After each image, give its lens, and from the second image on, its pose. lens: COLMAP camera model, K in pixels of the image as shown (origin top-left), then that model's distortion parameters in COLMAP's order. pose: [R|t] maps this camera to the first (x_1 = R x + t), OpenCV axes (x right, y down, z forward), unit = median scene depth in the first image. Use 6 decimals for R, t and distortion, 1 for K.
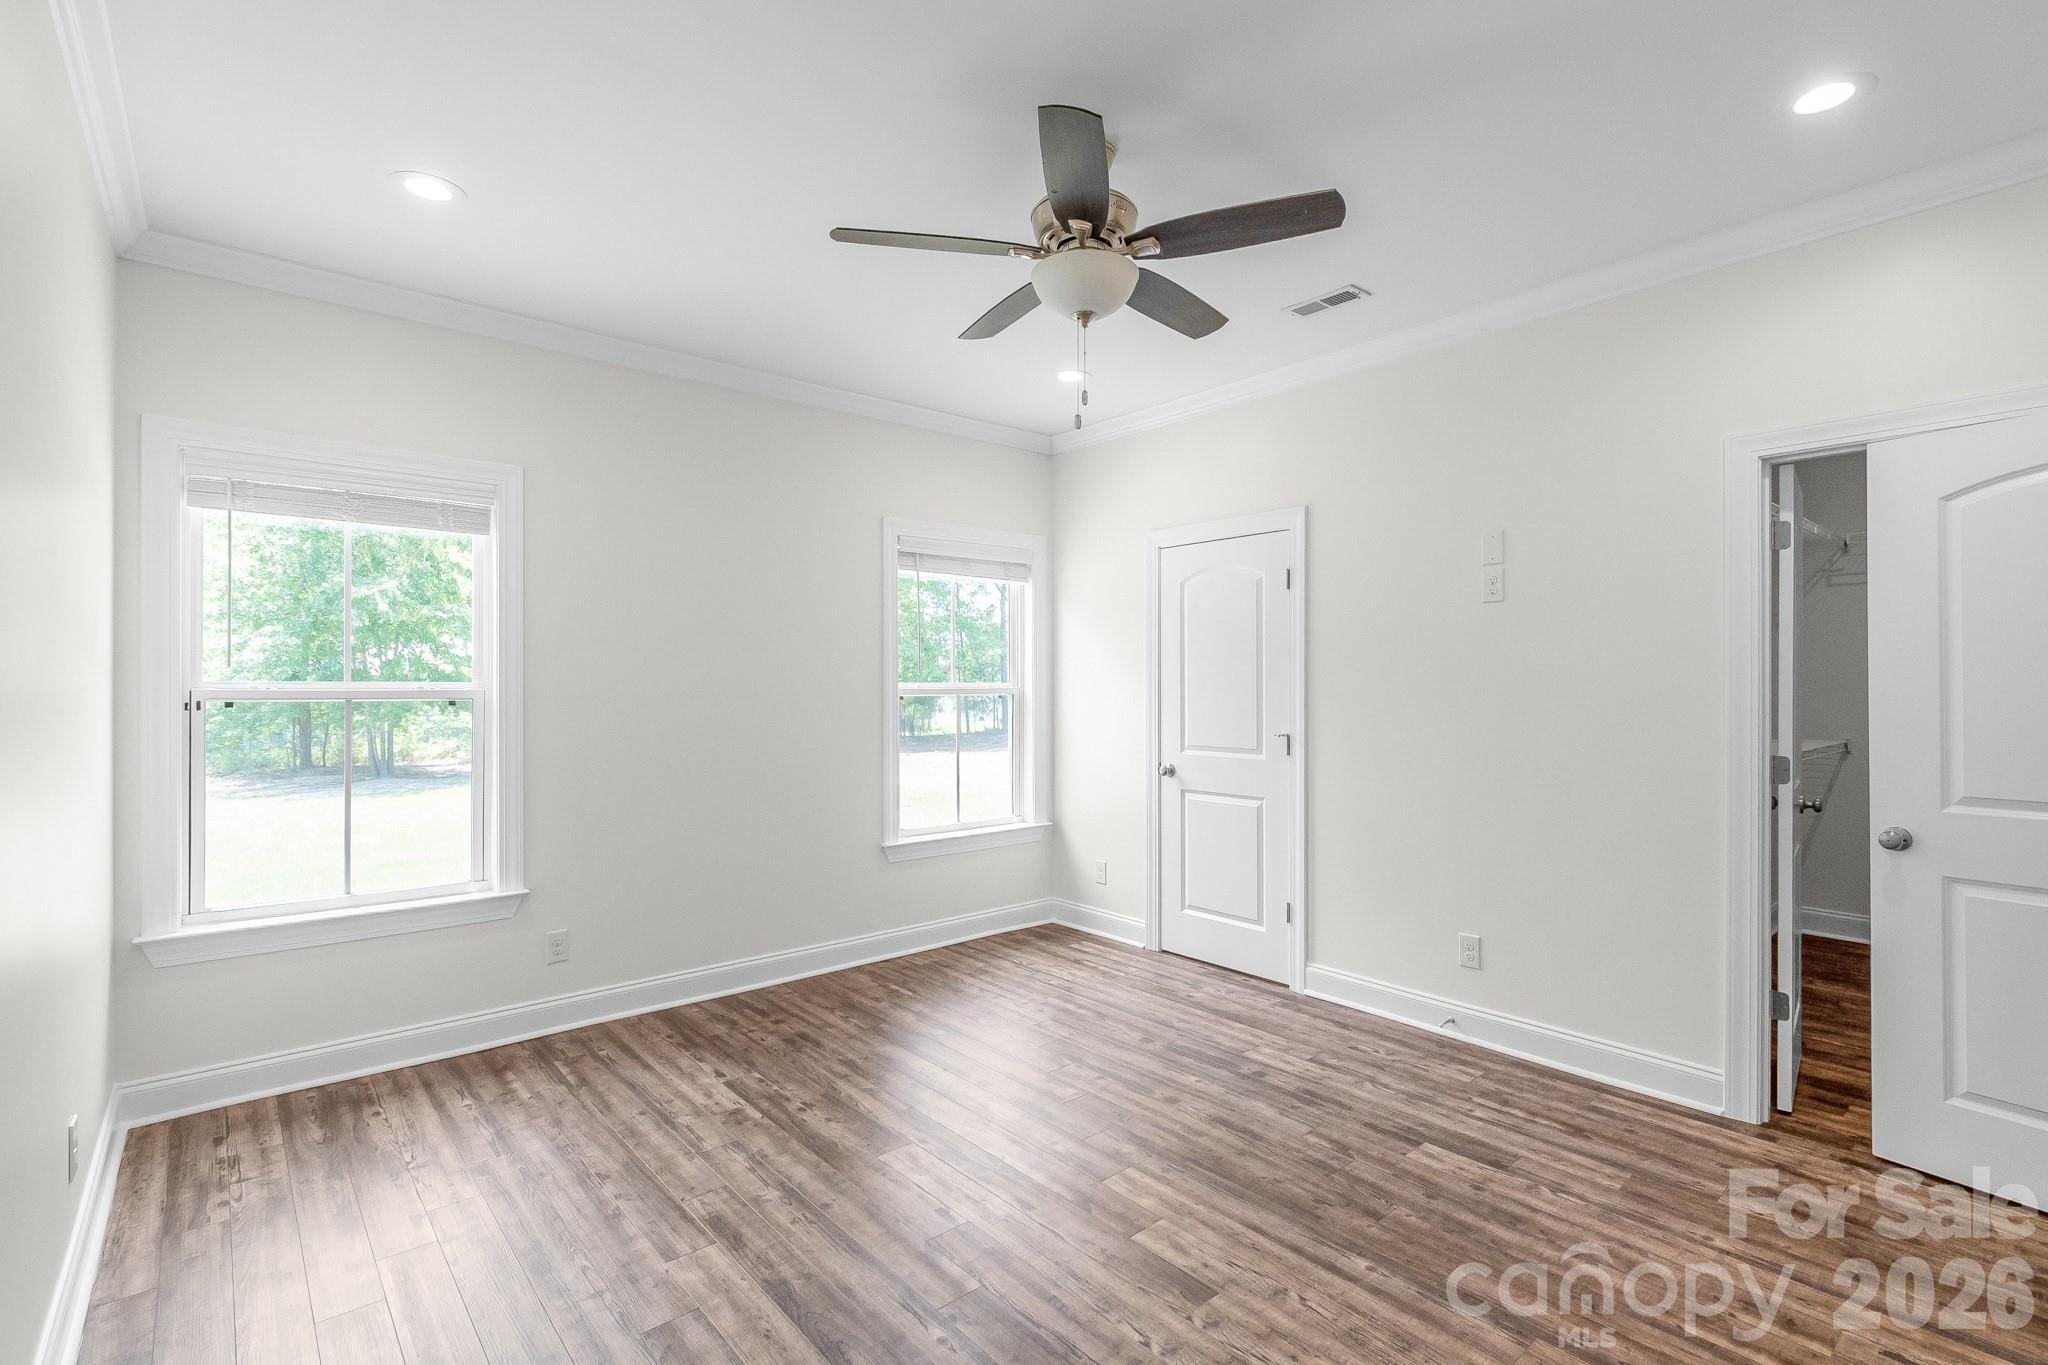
lens RADIAL K [[920.4, 0, 1032.0], [0, 920.4, 676.0], [0, 0, 1]] dist [0.001900, -0.000113]
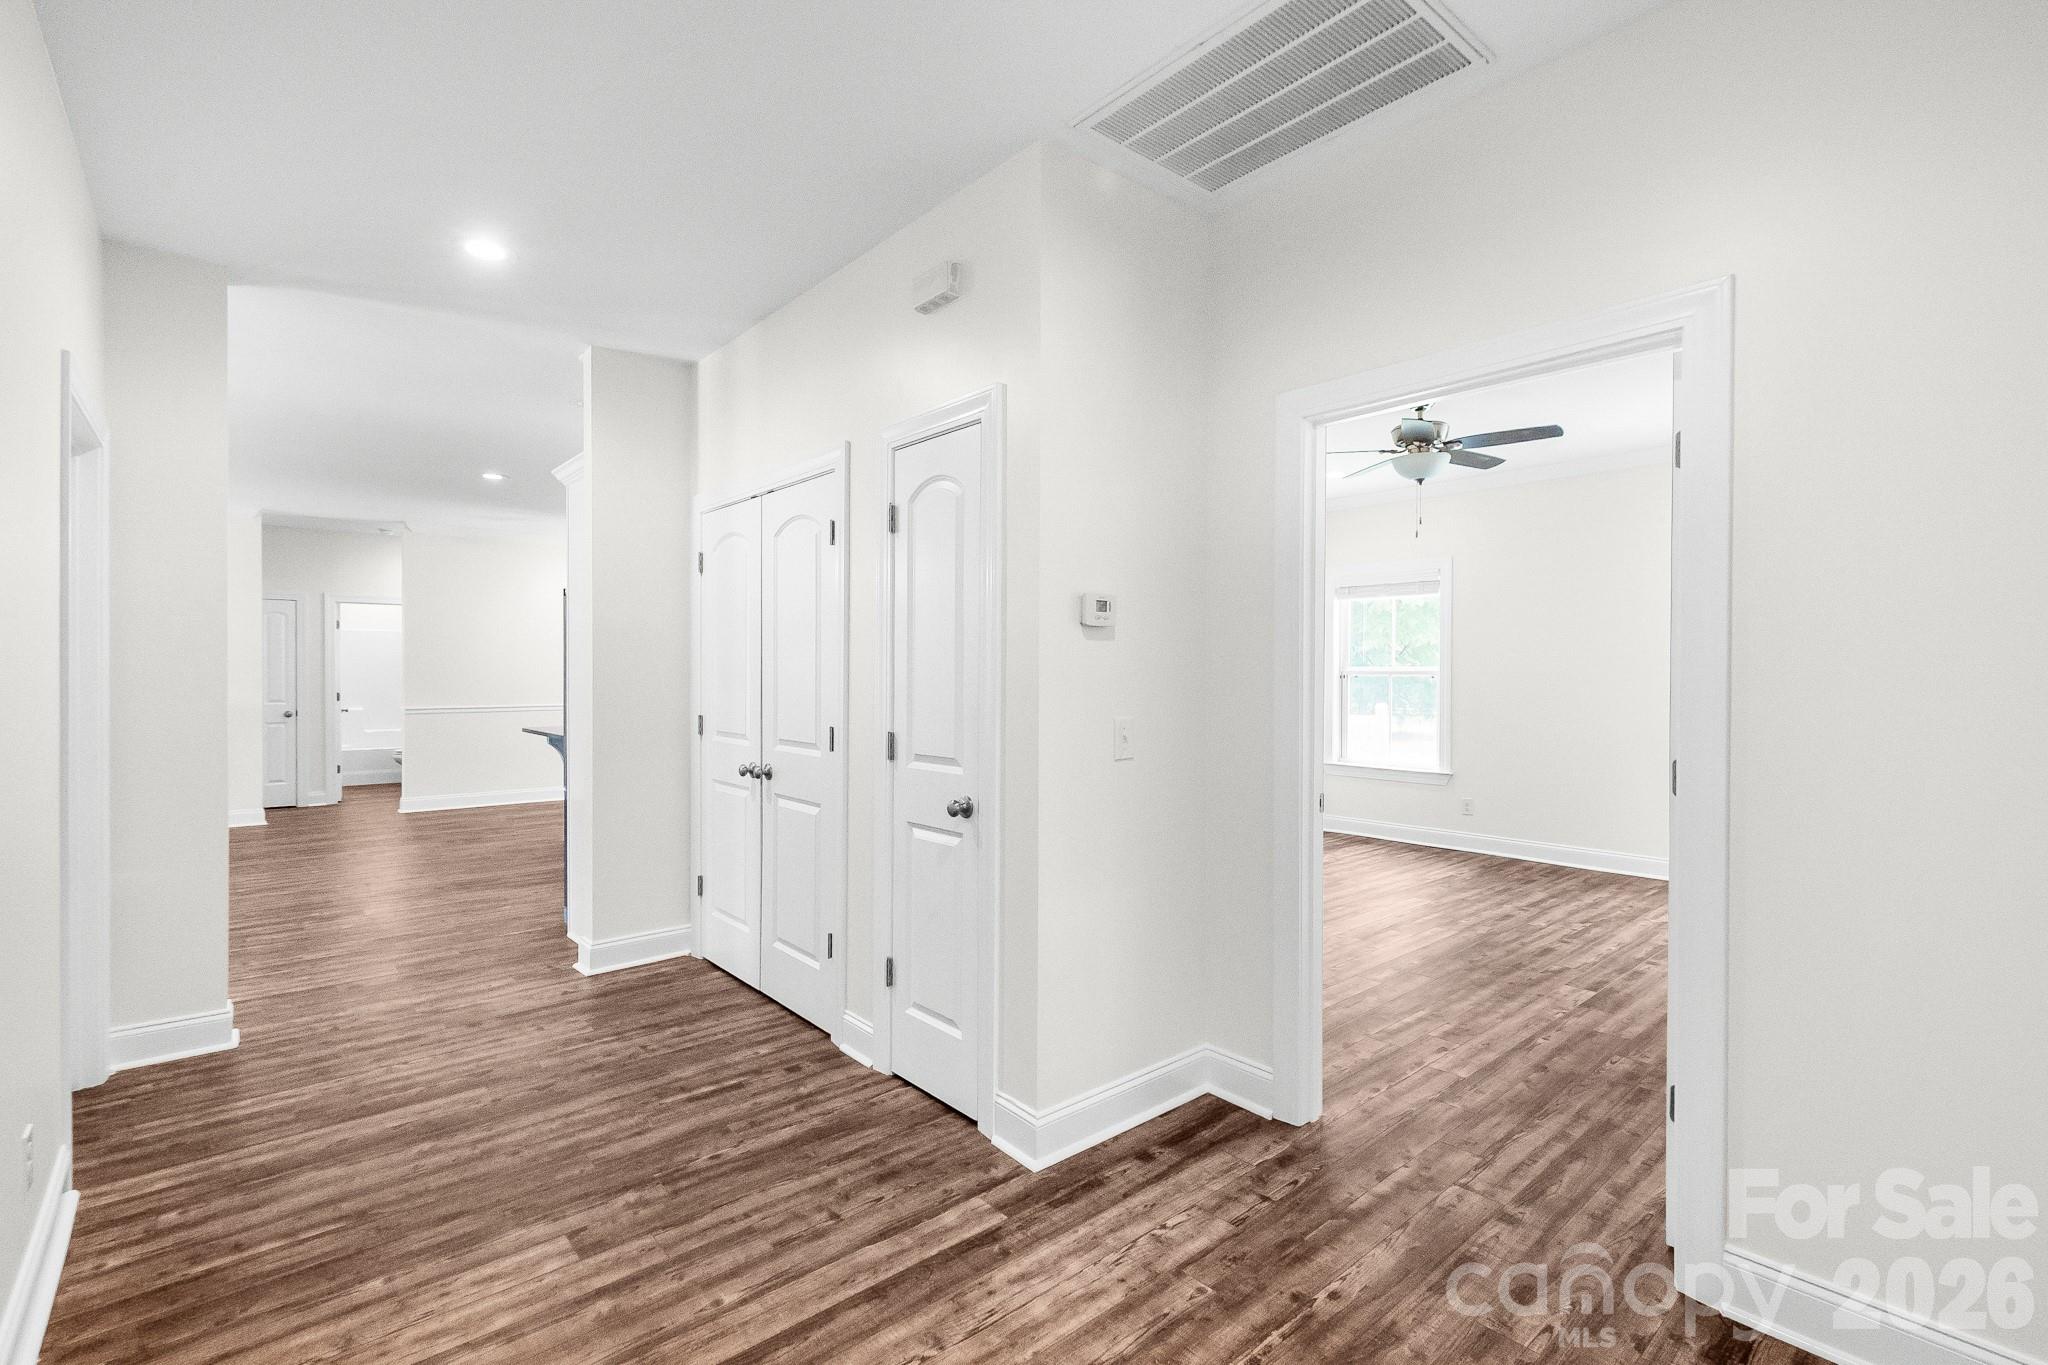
lens RADIAL K [[920.4, 0, 1032.0], [0, 920.4, 676.0], [0, 0, 1]] dist [0.001900, -0.000113]
pose [[-0.004568, 0.002898, -0.999985, 1.817680], [0.014373, 0.999893, 0.002832, 0.011330], [0.999886, -0.014360, -0.004609, 0.158073]]
